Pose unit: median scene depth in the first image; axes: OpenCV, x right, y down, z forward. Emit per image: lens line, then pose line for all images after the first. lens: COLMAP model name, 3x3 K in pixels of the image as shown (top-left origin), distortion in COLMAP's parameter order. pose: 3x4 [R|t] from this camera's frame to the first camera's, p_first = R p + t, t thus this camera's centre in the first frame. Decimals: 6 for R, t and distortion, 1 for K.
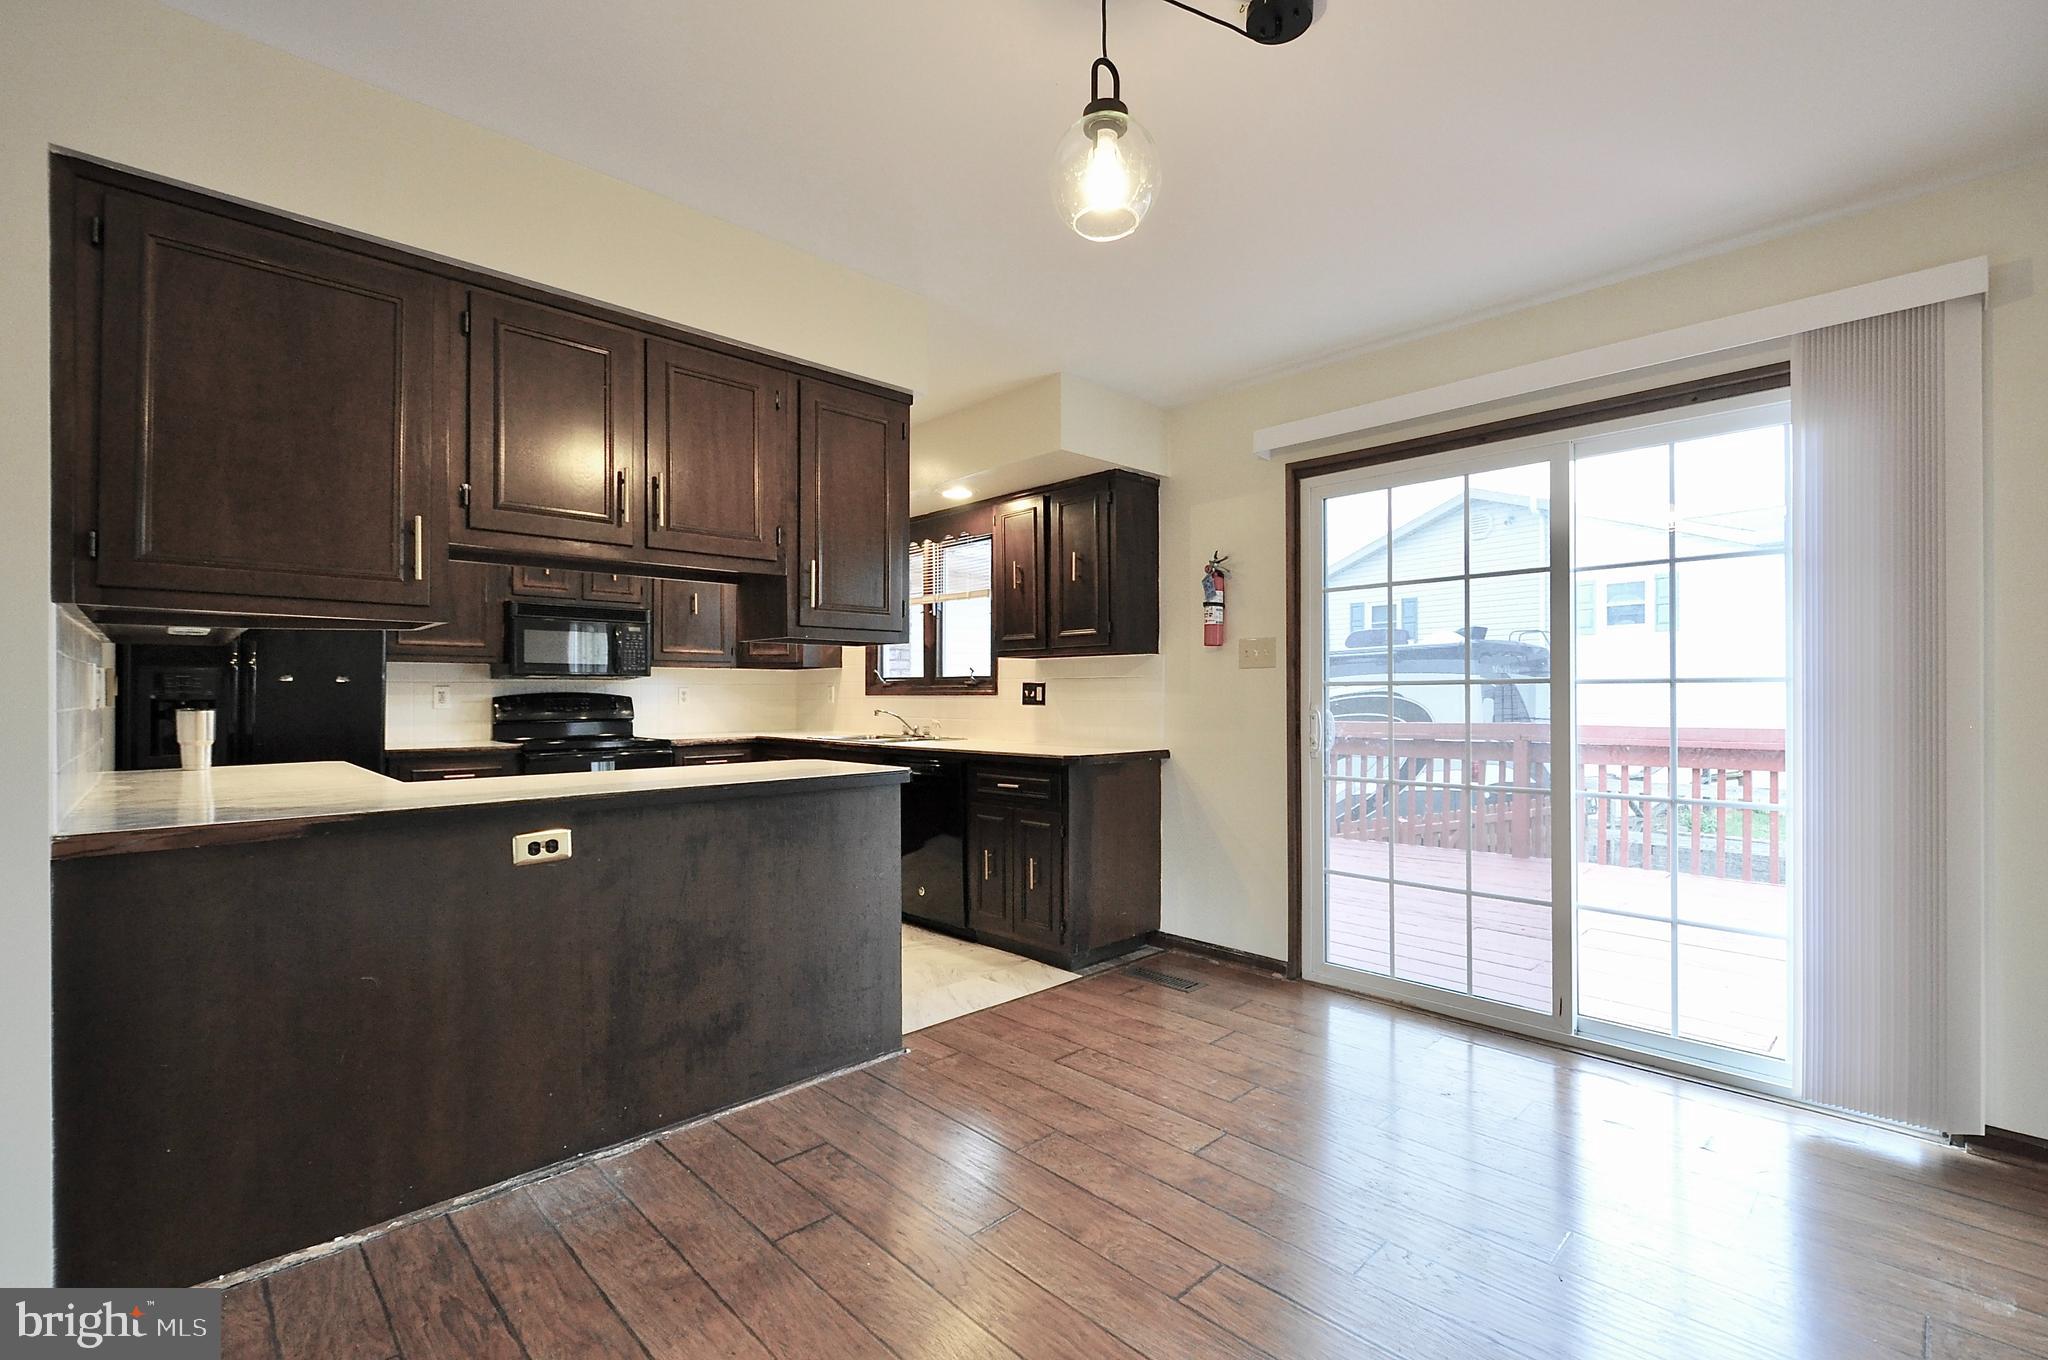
lens RADIAL K [[893.5, 0, 1019.7], [0, 893.5, 687.2], [0, 0, 1]] dist [0.006471, -0.001105]
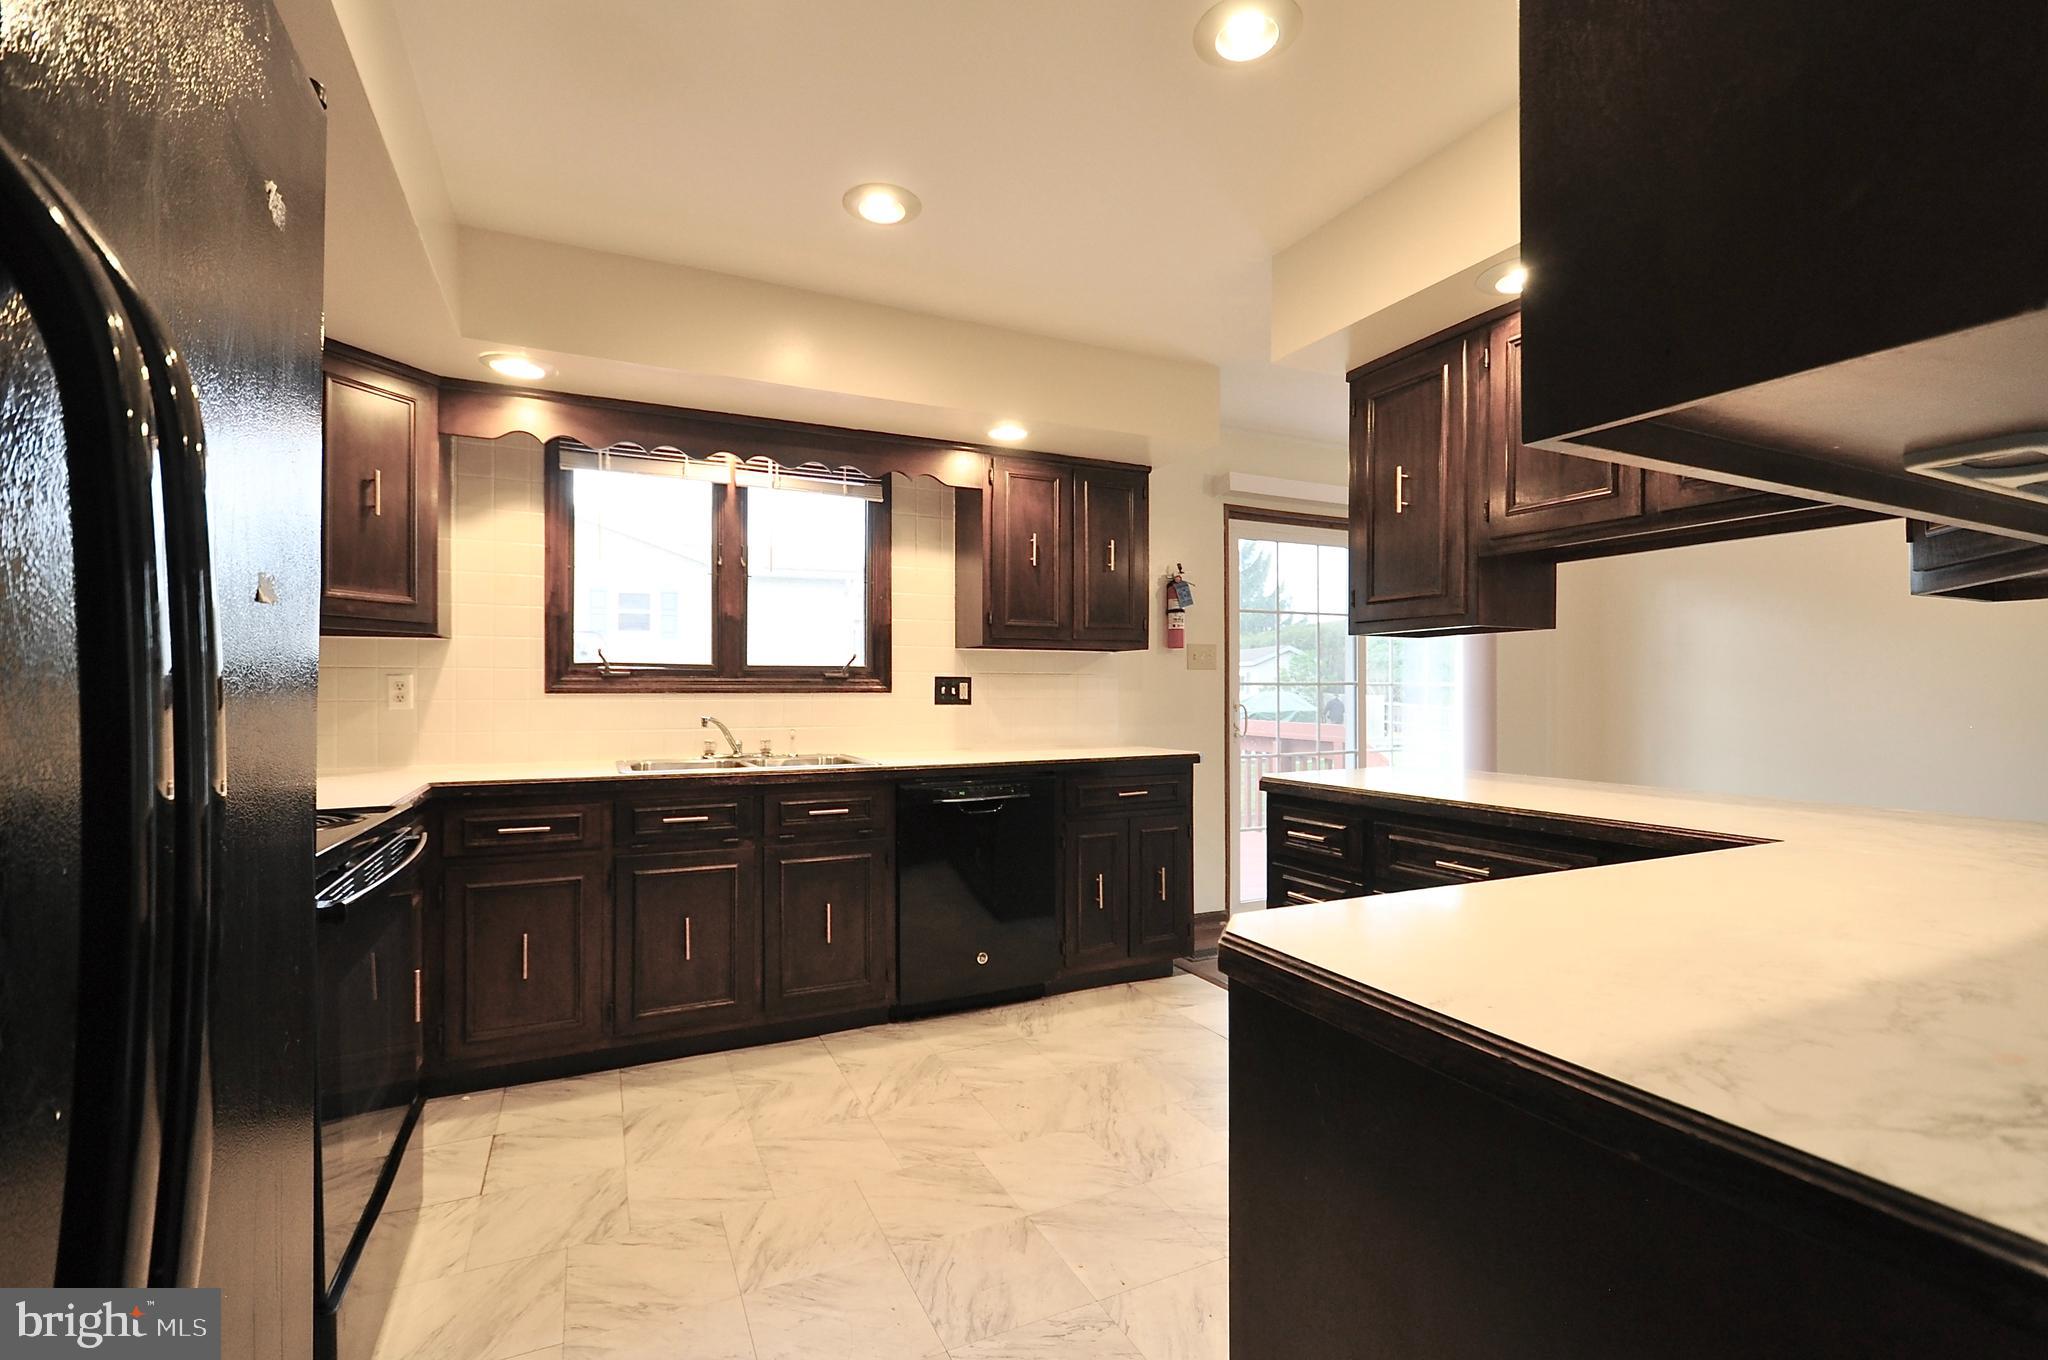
lens RADIAL K [[893.5, 0, 1019.7], [0, 893.5, 687.2], [0, 0, 1]] dist [0.006471, -0.001105]
pose [[0.316224, 0.007796, 0.948653, -0.821068], [-0.006176, 0.999962, -0.006159, 0.009615], [-0.948665, -0.003911, 0.316260, 0.759152]]
